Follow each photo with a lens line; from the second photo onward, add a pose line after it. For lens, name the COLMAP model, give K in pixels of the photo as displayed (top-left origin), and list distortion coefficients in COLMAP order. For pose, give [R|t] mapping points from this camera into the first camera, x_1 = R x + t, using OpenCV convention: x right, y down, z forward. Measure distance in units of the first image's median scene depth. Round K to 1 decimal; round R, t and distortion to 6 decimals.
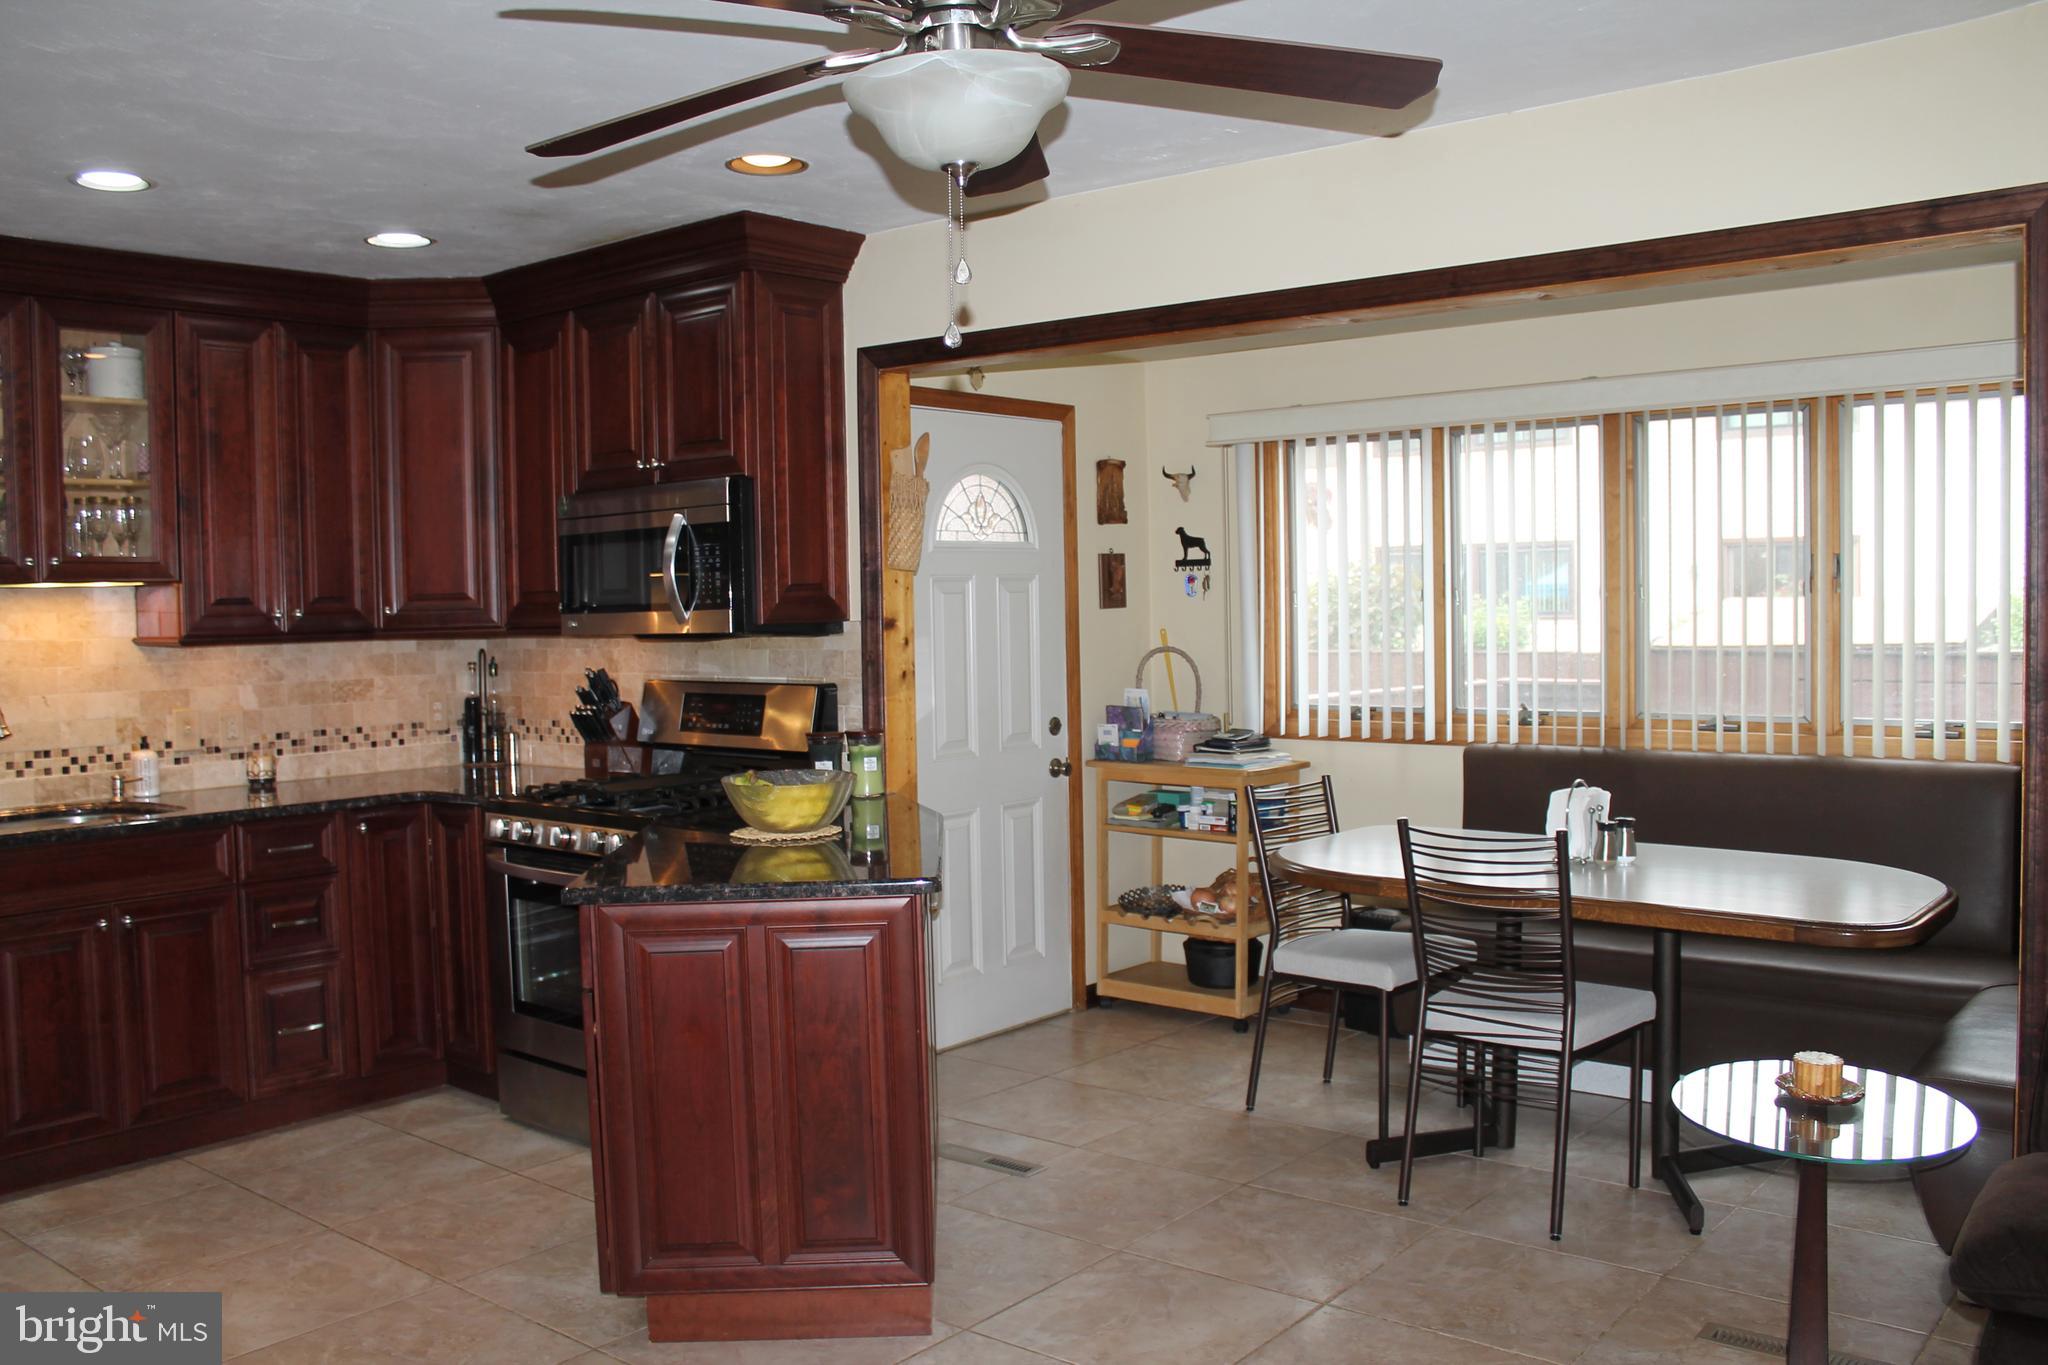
lens RADIAL K [[1732.1, 0, 1010.7], [0, 1732.1, 674.3], [0, 0, 1]] dist [-0.164603, 0.146956]
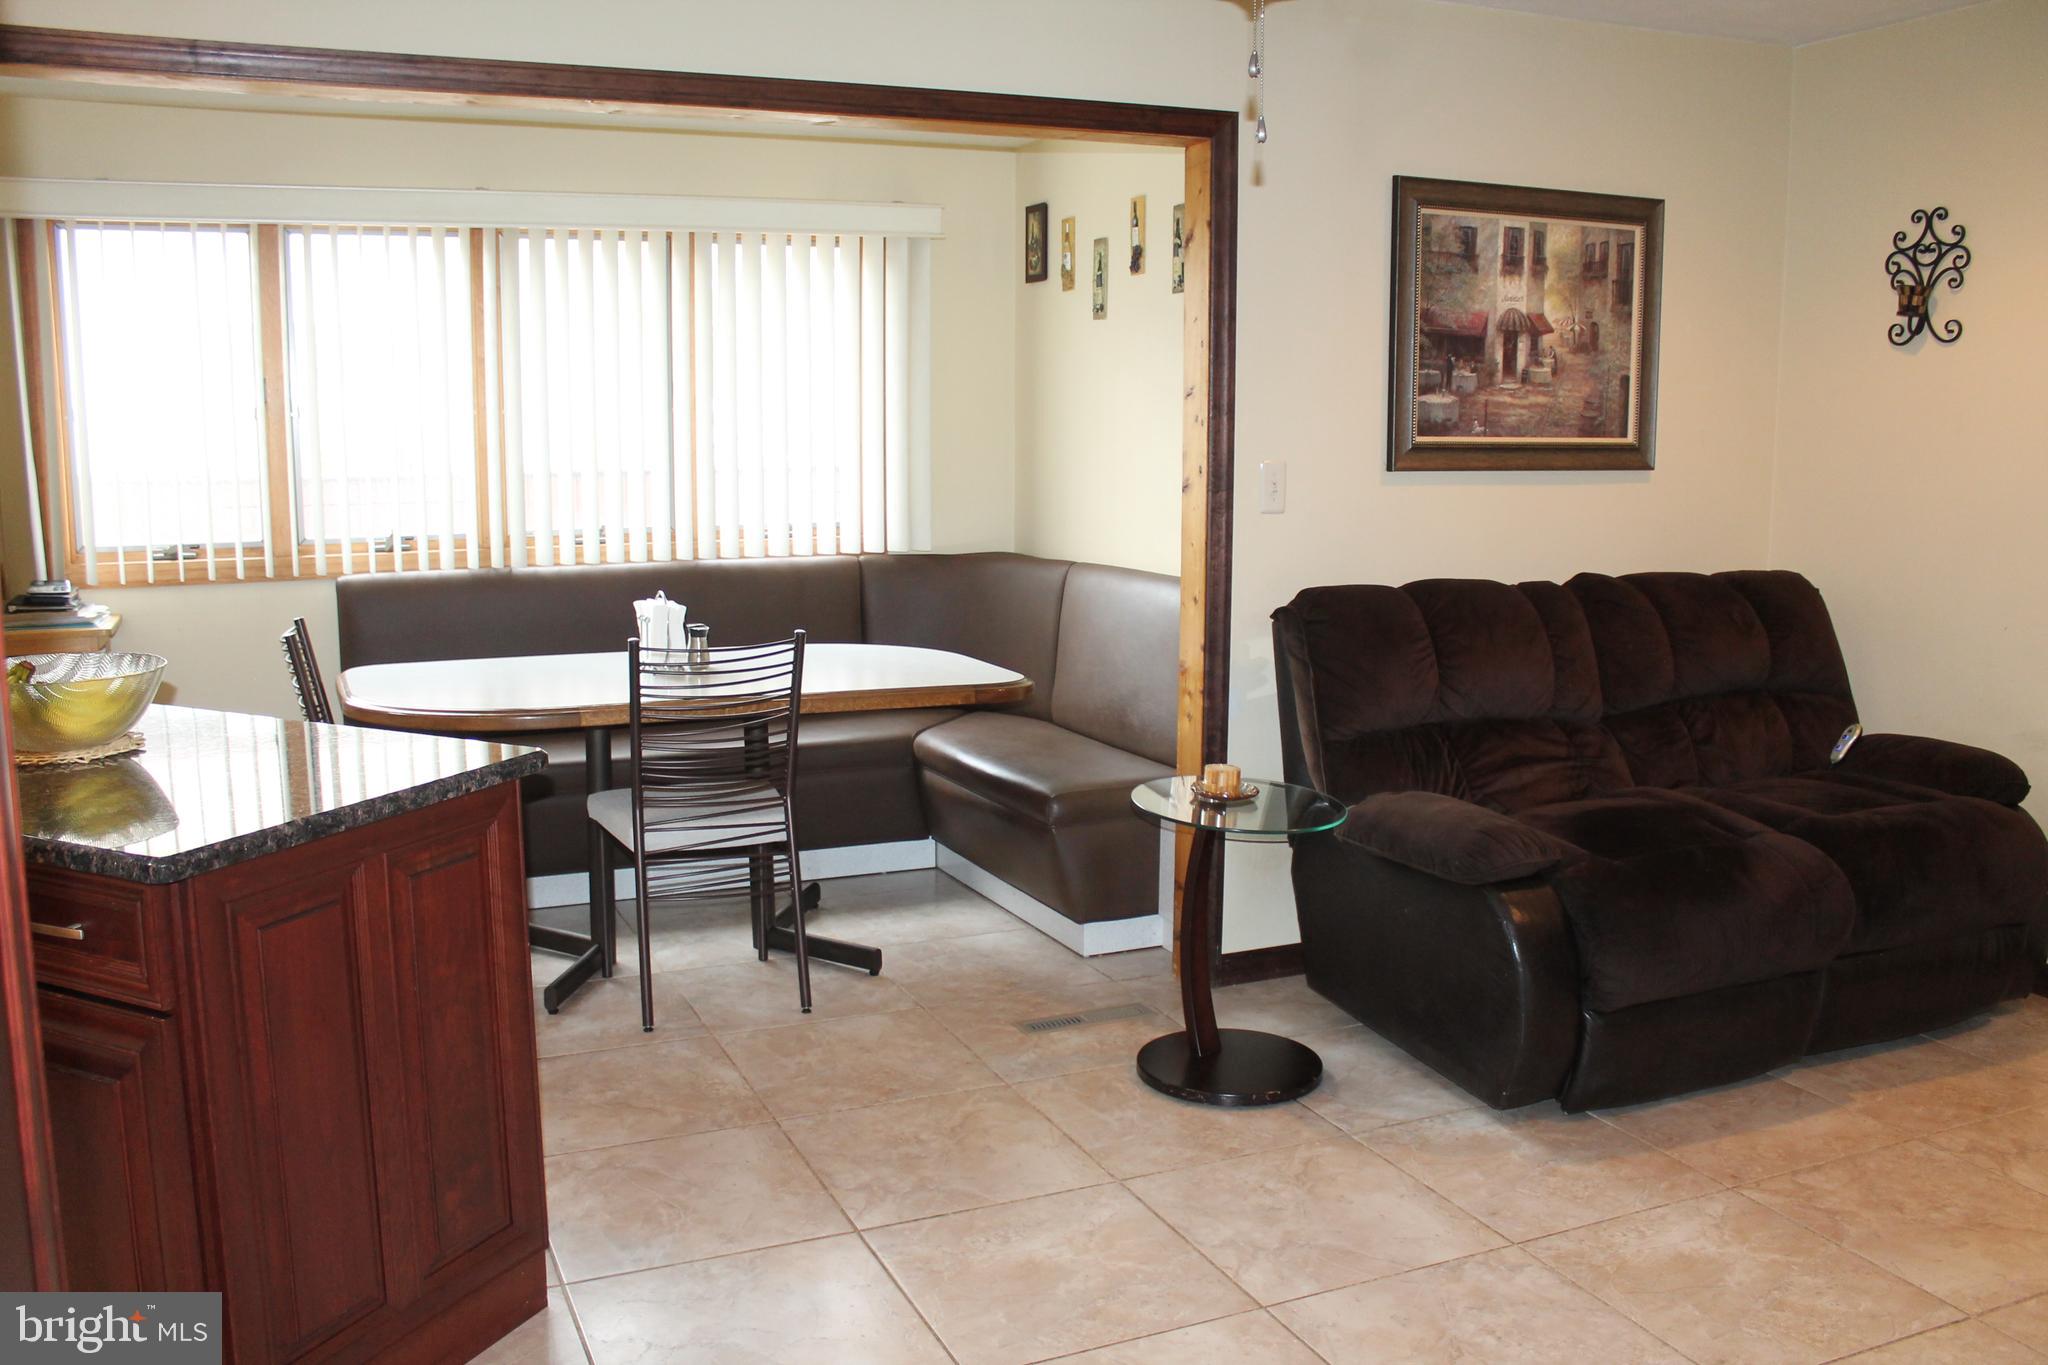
lens RADIAL K [[1732.1, 0, 1018.1], [0, 1732.1, 681.3], [0, 0, 1]] dist [-0.164603, 0.146956]
pose [[0.450900, -0.120913, 0.884347, -0.426328], [0.029516, 0.992260, 0.120618, -0.002418], [-0.892086, -0.028284, 0.450979, 0.294396]]
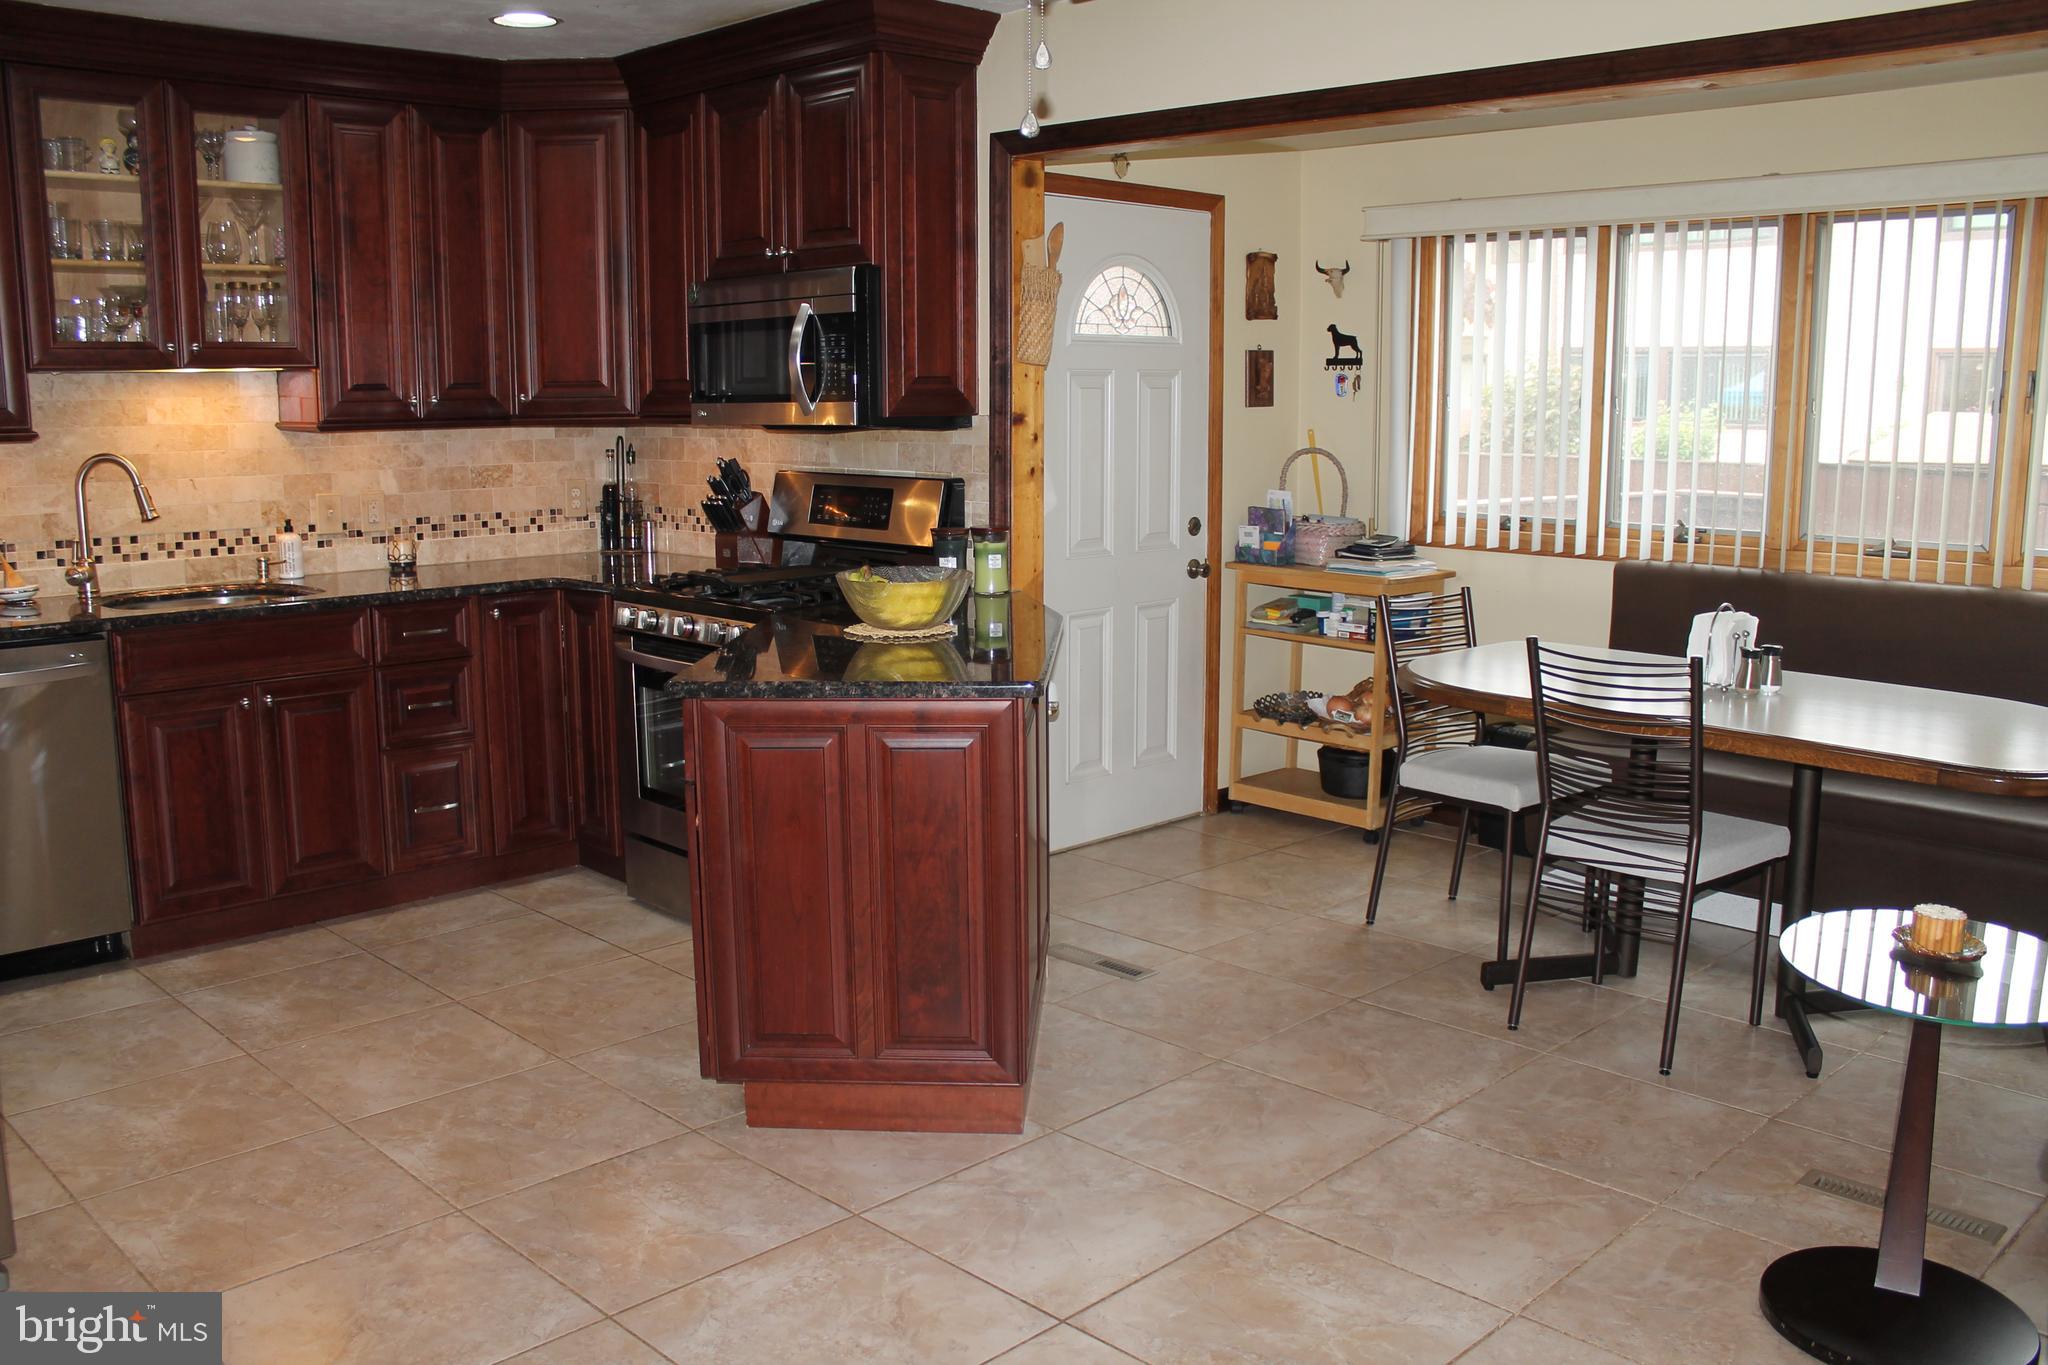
lens RADIAL K [[1732.1, 0, 1014.6], [0, 1732.1, 675.6], [0, 0, 1]] dist [-0.164603, 0.146956]
pose [[0.994821, 0.034214, -0.095707, 0.025185], [-0.022395, 0.992285, 0.121936, -0.003830], [0.099141, -0.119162, 0.987913, 0.016141]]
